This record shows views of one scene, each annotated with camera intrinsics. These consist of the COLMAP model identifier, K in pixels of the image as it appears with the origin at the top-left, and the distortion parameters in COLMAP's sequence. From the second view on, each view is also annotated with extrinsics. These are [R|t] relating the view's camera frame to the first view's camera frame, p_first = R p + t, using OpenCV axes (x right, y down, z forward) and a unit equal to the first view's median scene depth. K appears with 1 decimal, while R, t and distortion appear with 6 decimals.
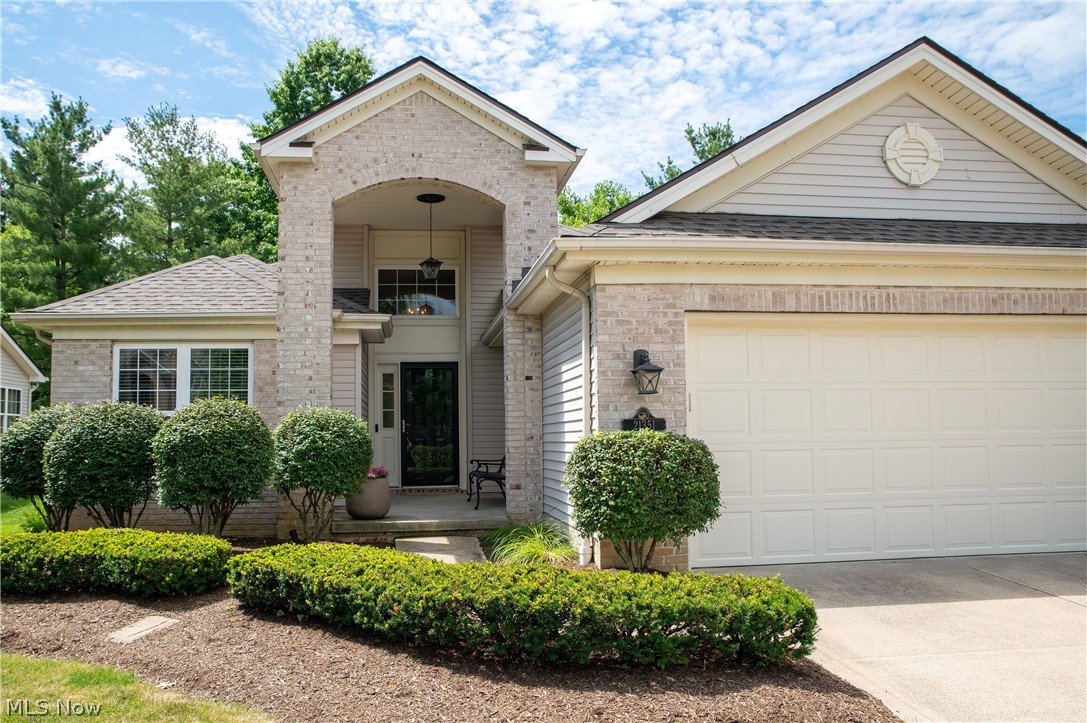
lens RADIAL K [[771.7, 0, 531.7], [0, 771.7, 366.1], [0, 0, 1]] dist [-0.139945, 0.106772]
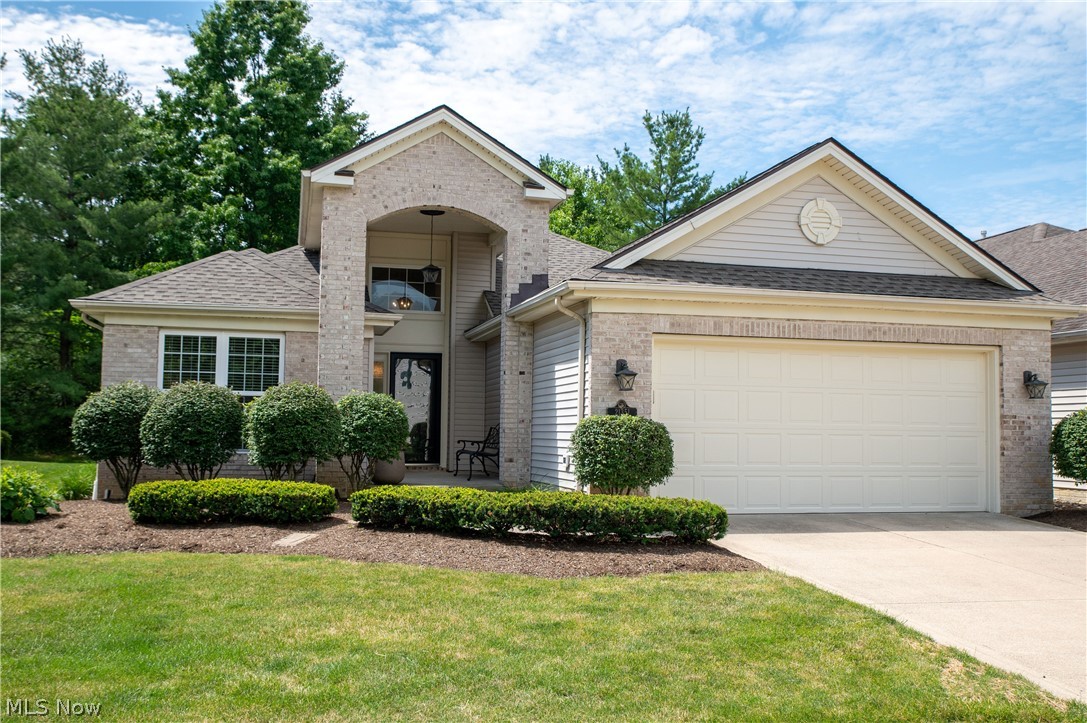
lens RADIAL K [[997.8, 0, 561.7], [0, 997.8, 322.1], [0, 0, 1]] dist [-0.096547, 0.004445]
pose [[0.989408, 0.040591, 0.139368, -0.172274], [-0.037763, 0.999025, -0.022875, -0.032887], [-0.140161, 0.017369, 0.989976, -0.616411]]
